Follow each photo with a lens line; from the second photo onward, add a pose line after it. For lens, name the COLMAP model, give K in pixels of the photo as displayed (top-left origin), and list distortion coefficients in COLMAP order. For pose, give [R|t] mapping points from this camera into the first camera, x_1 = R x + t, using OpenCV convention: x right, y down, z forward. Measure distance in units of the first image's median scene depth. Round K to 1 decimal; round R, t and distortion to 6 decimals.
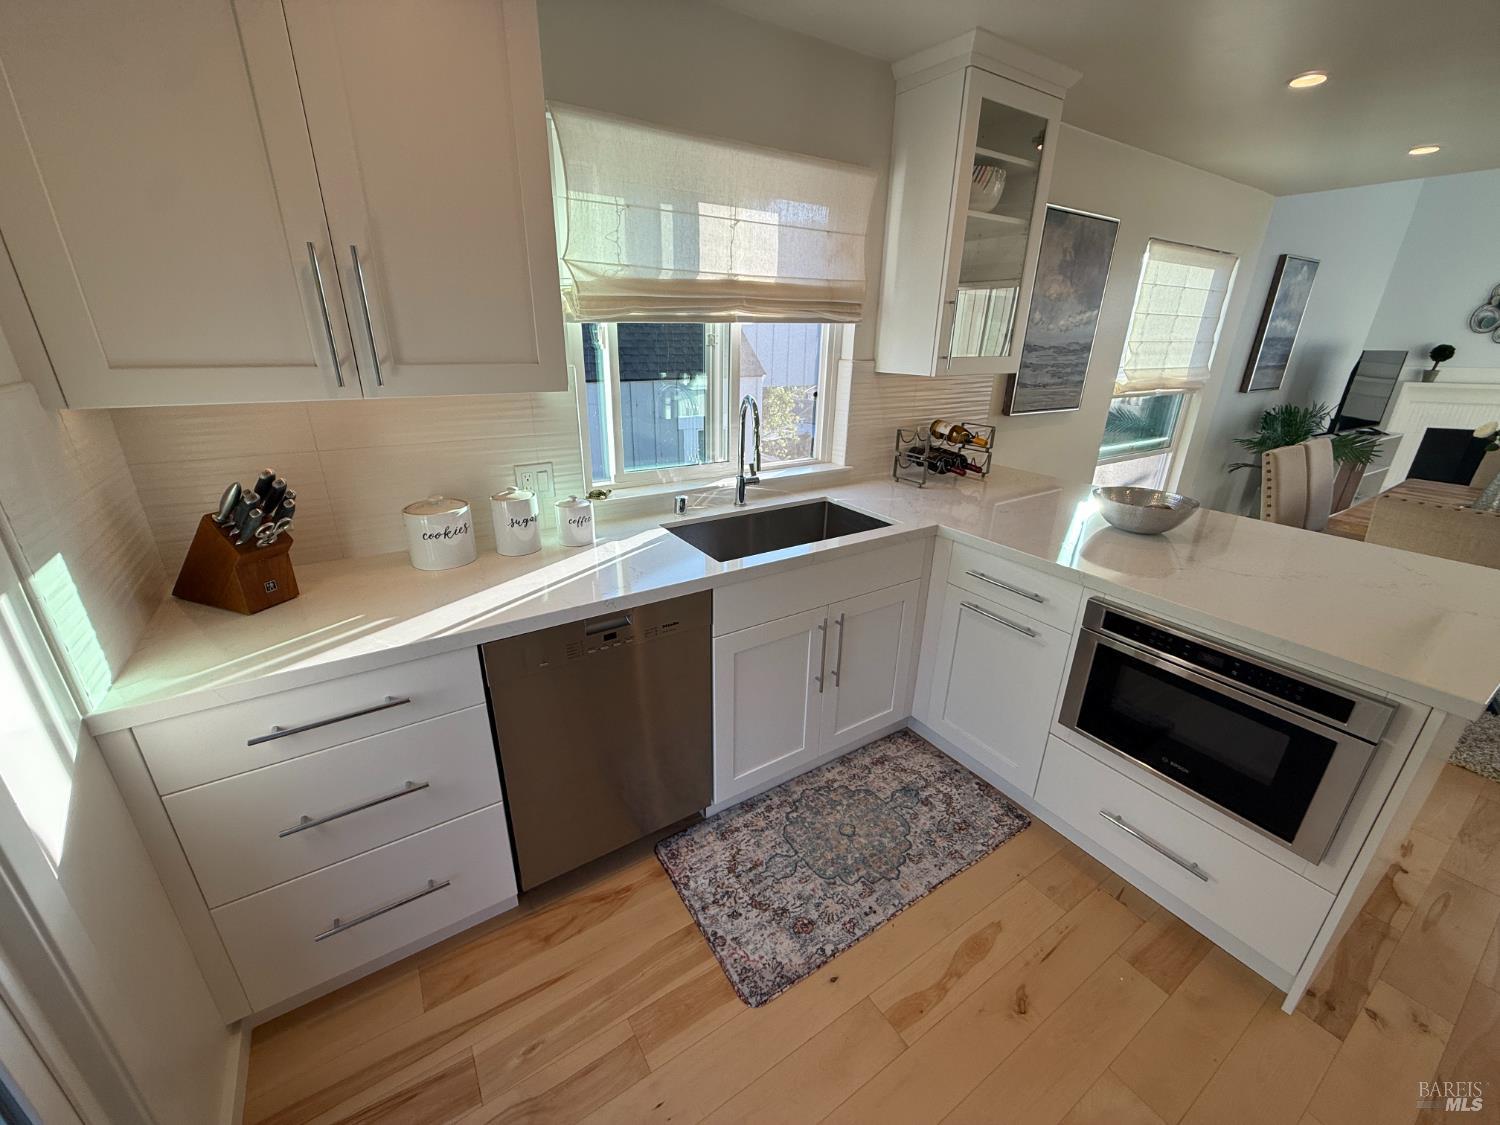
lens RADIAL K [[599.1, 0, 754.4], [0, 599.1, 568.9], [0, 0, 1]] dist [0.000767, 0.000403]
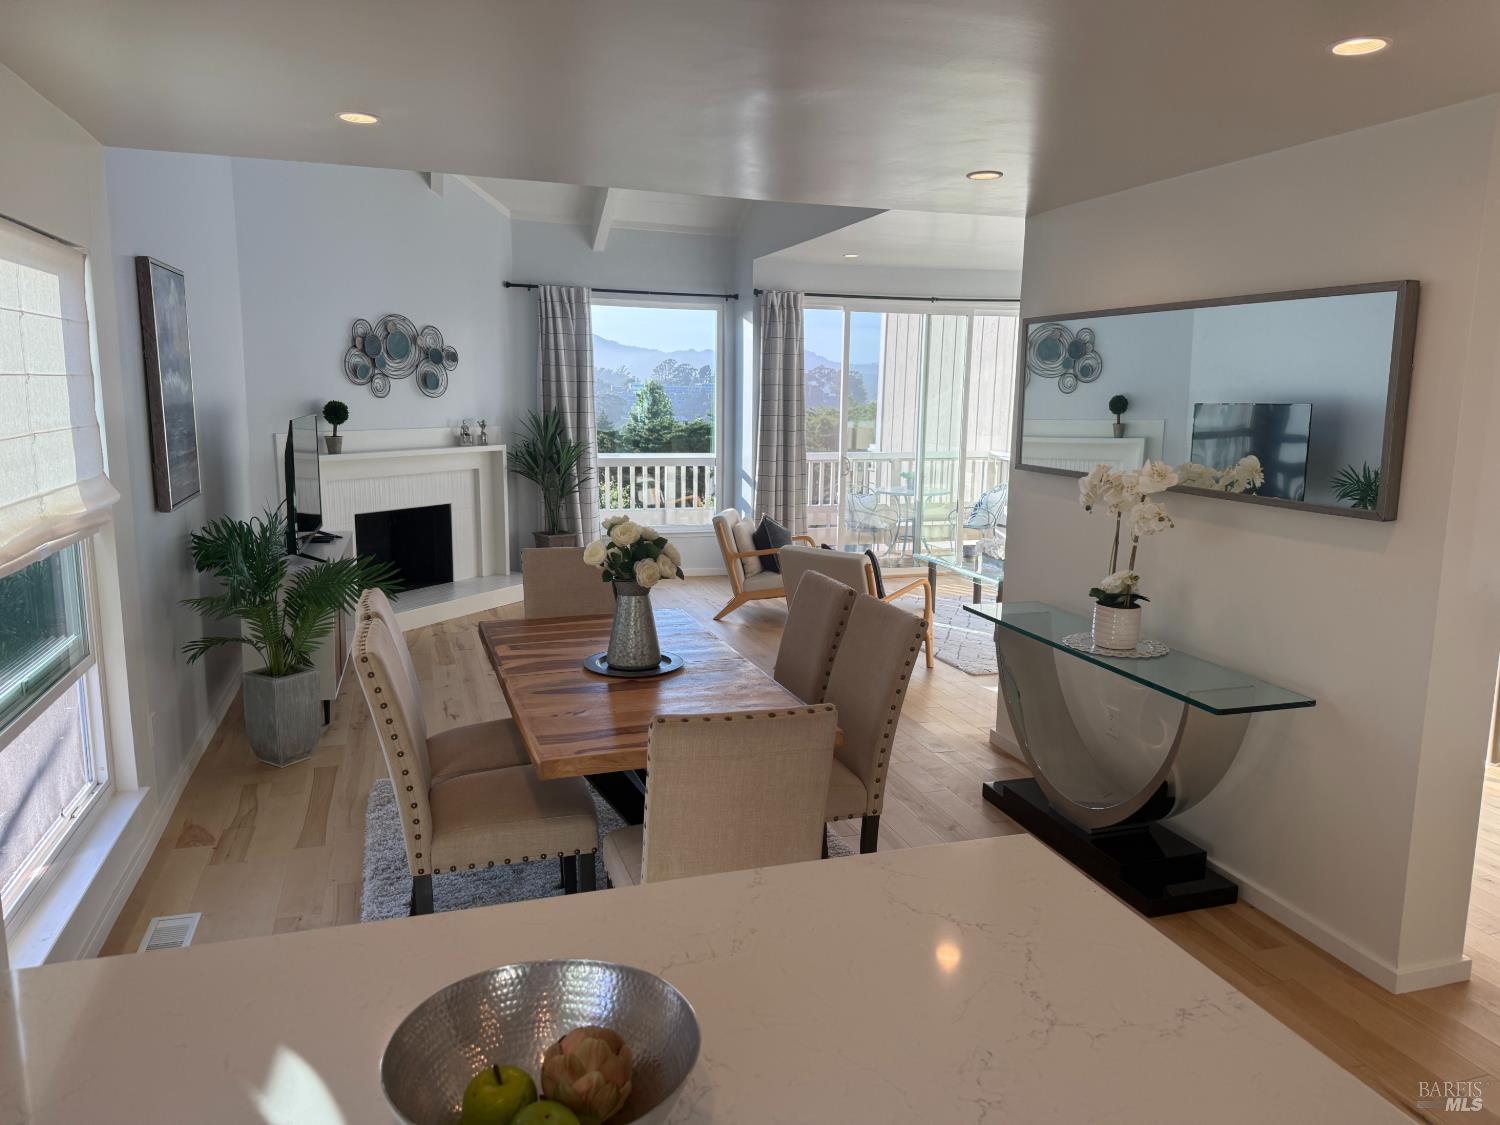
lens RADIAL K [[1053.7, 0, 754.5], [0, 1053.7, 562.8], [0, 0, 1]] dist [0.024193, -0.044718]
pose [[0.264004, -0.175505, 0.948420, 0.108611], [0.350151, 0.933661, 0.075305, -0.150737], [-0.898719, 0.312209, 0.307943, 0.305989]]
